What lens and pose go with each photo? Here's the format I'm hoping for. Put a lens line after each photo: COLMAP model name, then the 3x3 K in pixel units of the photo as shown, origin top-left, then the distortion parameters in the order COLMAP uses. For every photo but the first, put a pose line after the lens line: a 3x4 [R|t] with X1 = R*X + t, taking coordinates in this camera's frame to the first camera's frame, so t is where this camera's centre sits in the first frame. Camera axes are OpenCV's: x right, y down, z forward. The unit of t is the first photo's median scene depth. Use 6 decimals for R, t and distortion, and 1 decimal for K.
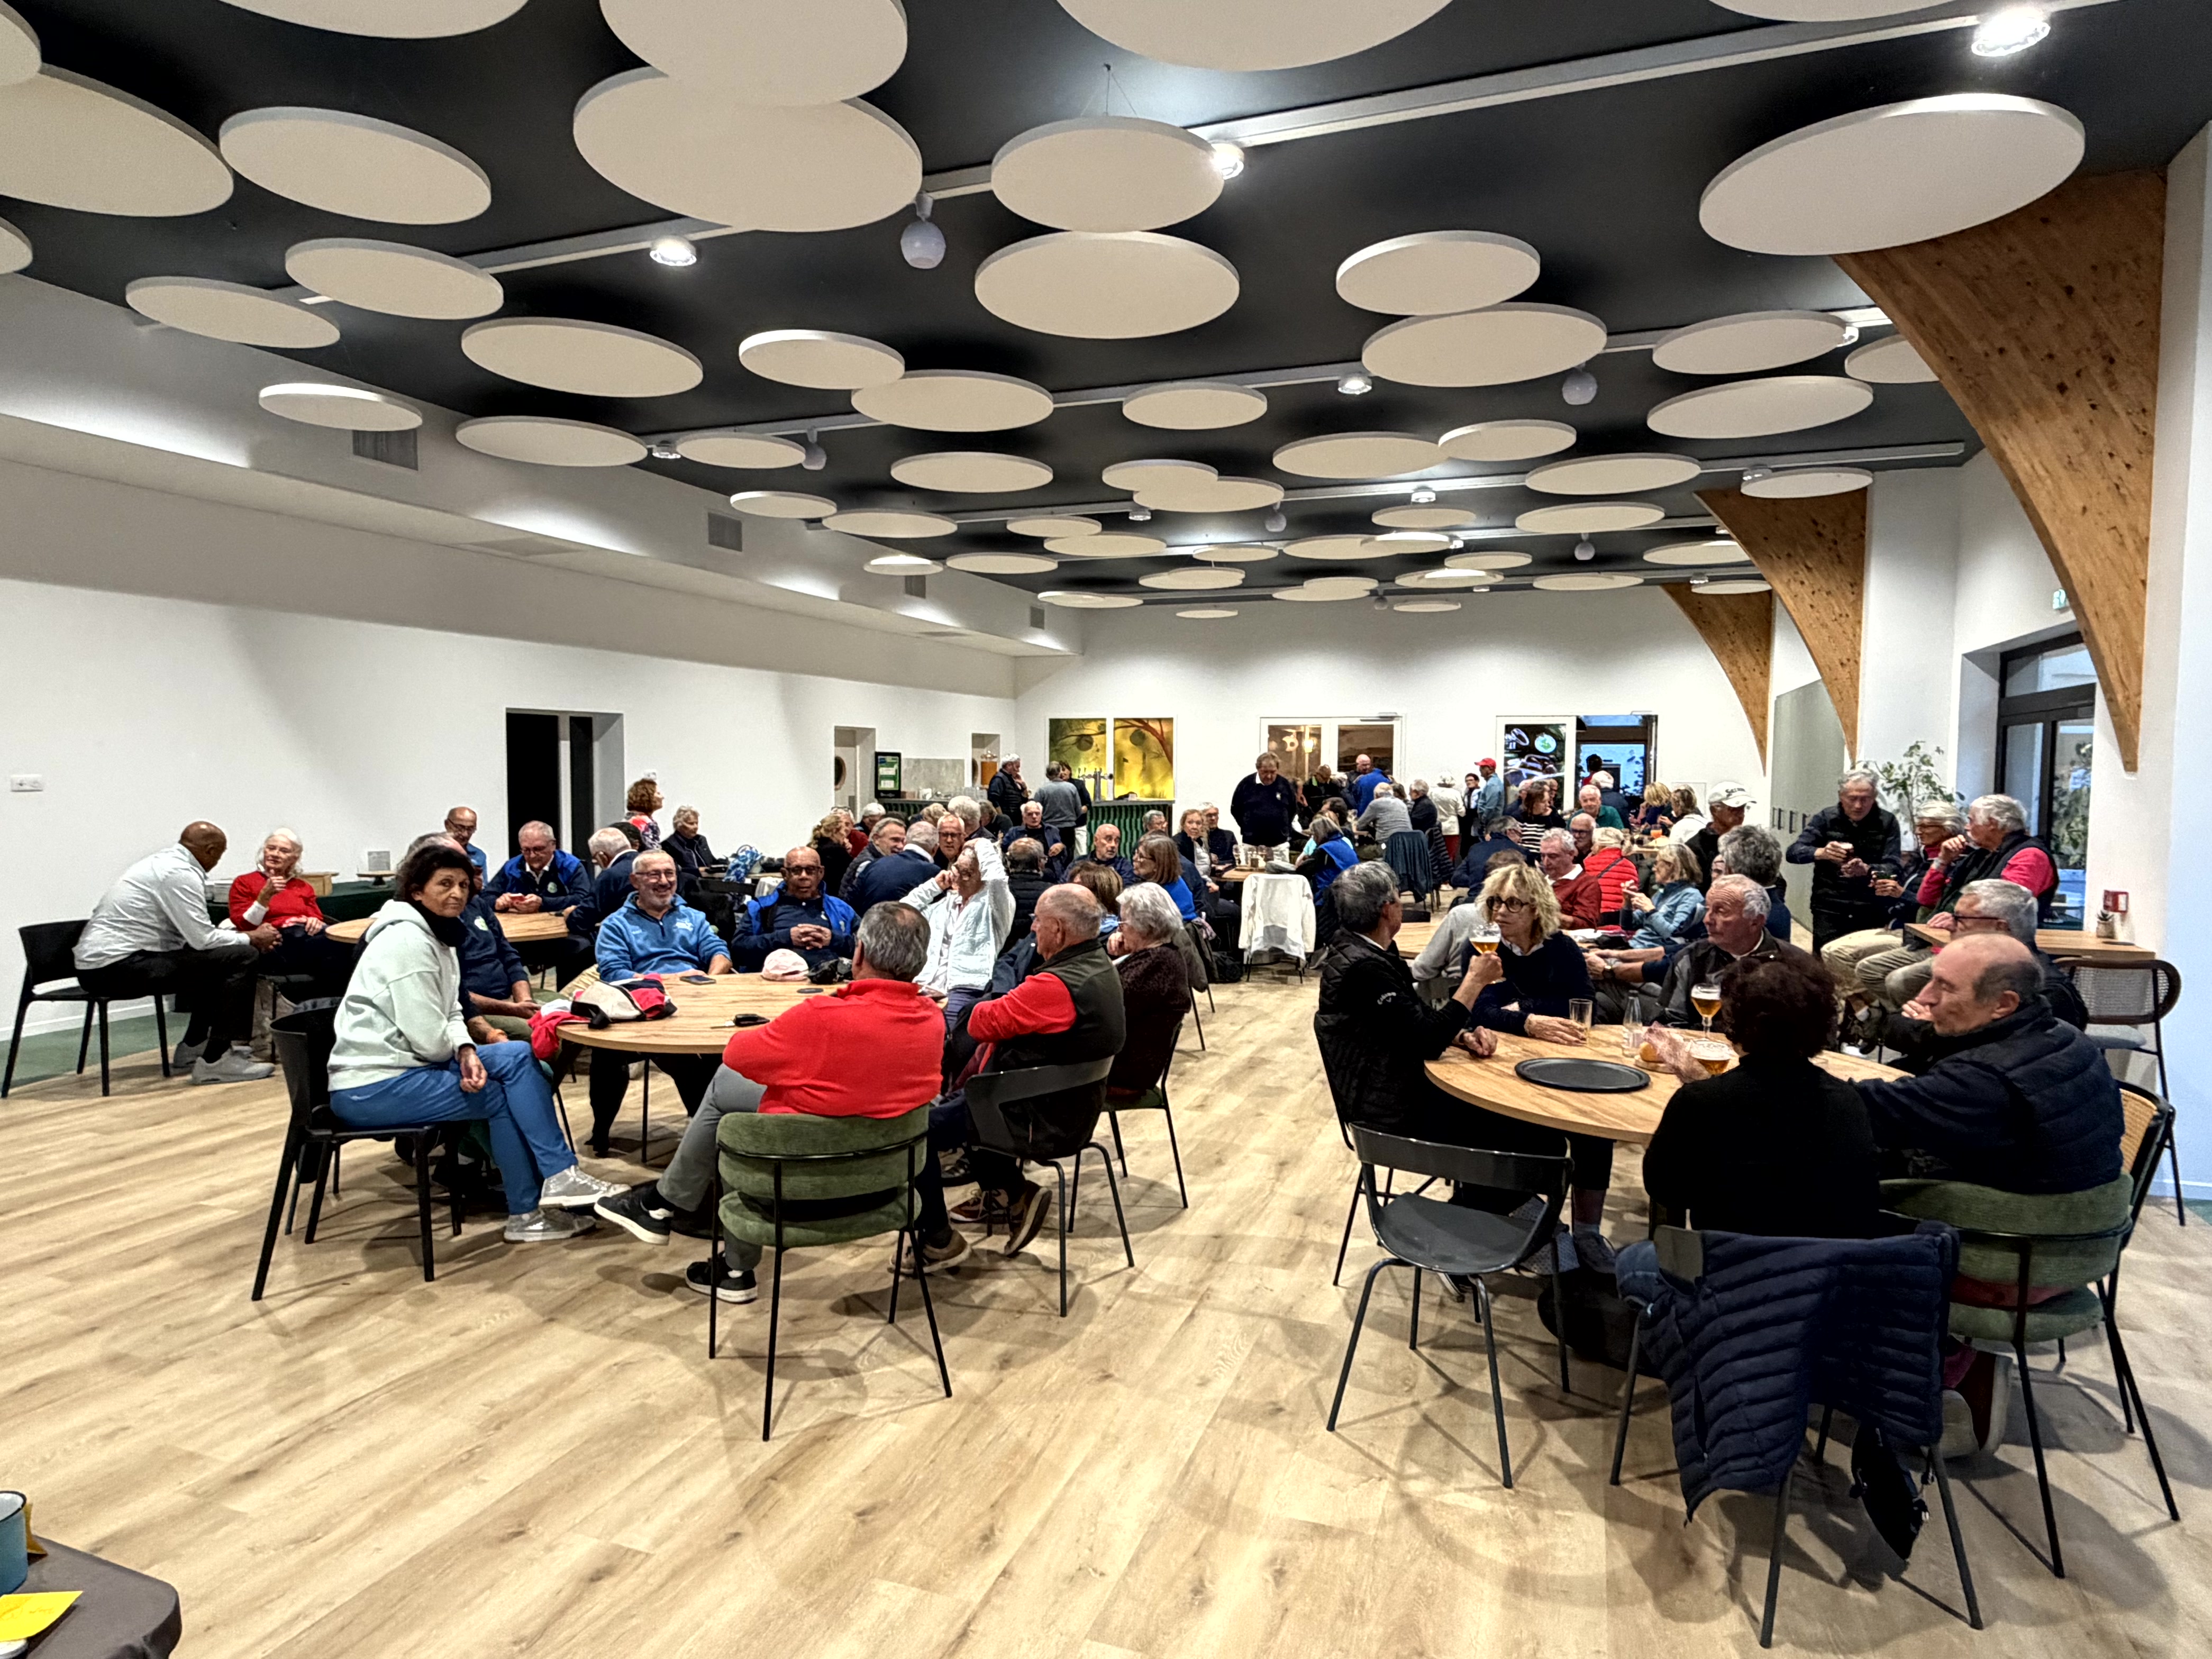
lens RADIAL K [[1285.2, 0, 1092.0], [0, 1285.2, 832.6], [0, 0, 1]] dist [-0.000547, -0.001262]
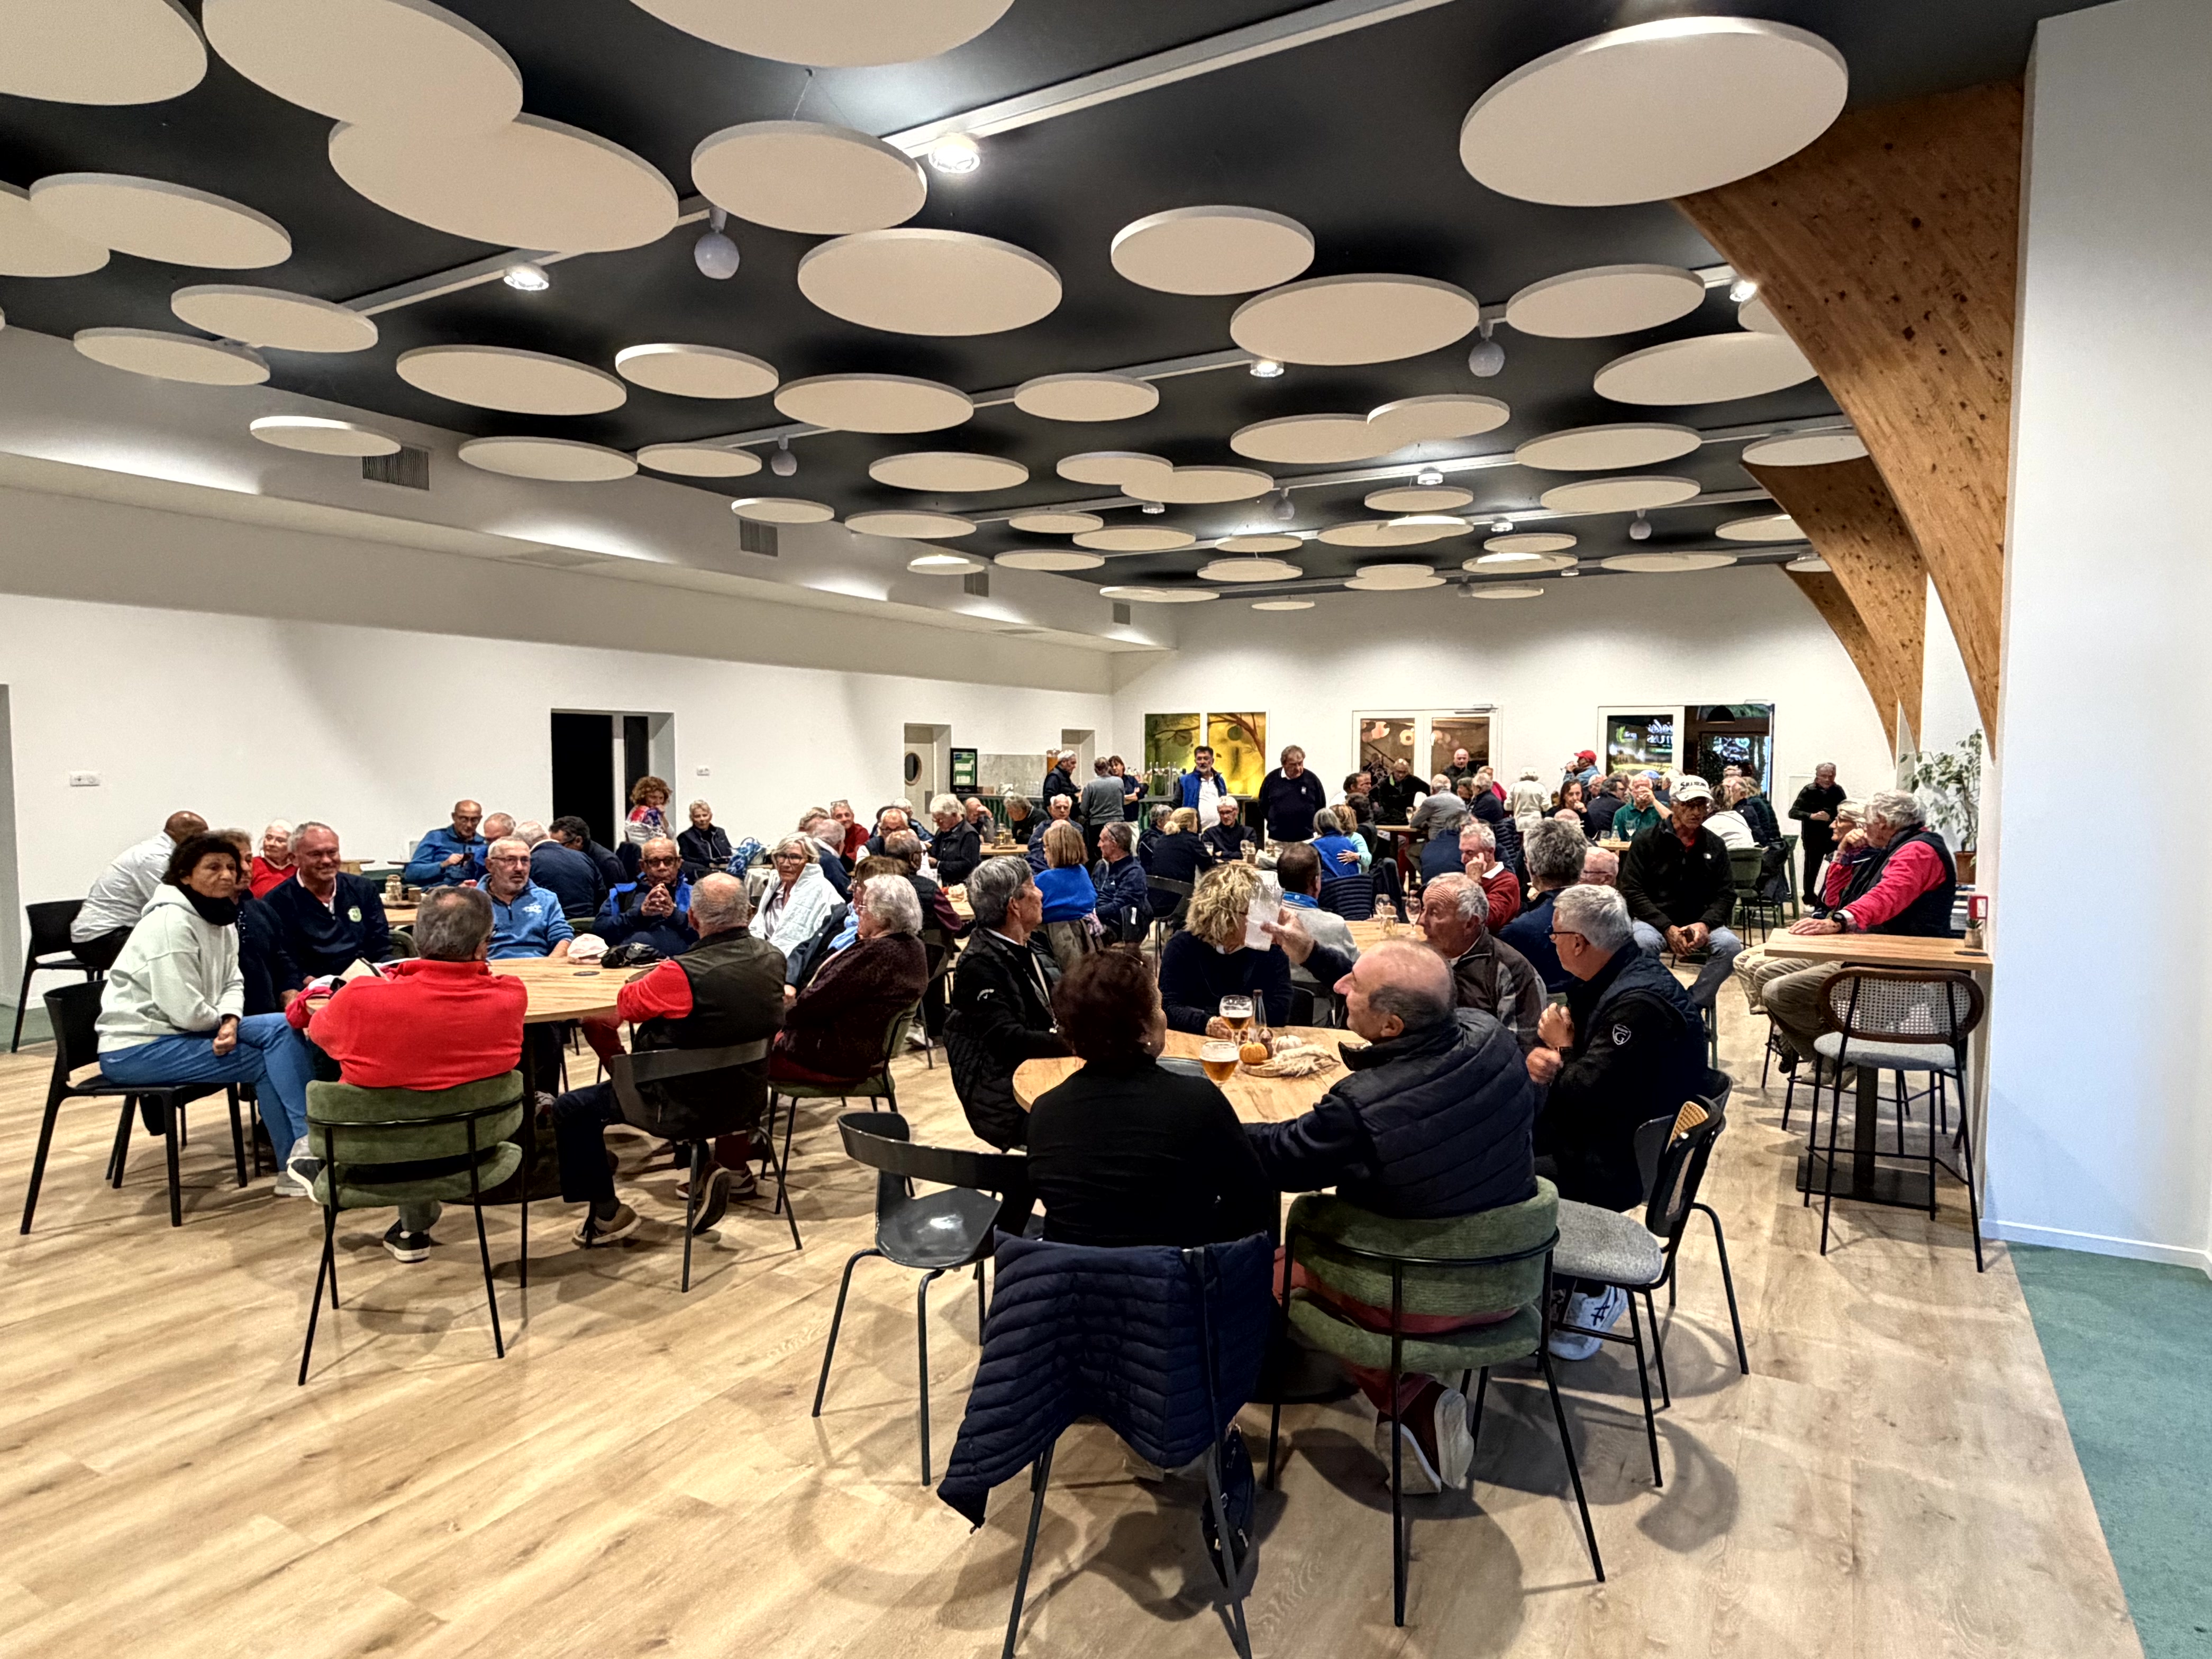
lens RADIAL K [[1285.2, 0, 1092.0], [0, 1285.2, 832.6], [0, 0, 1]] dist [-0.000547, -0.001262]
pose [[0.987562, 0.004900, -0.157153, 0.258990], [-0.004456, 0.999985, 0.003174, 0.001669], [0.157166, -0.002434, 0.987569, 0.018807]]
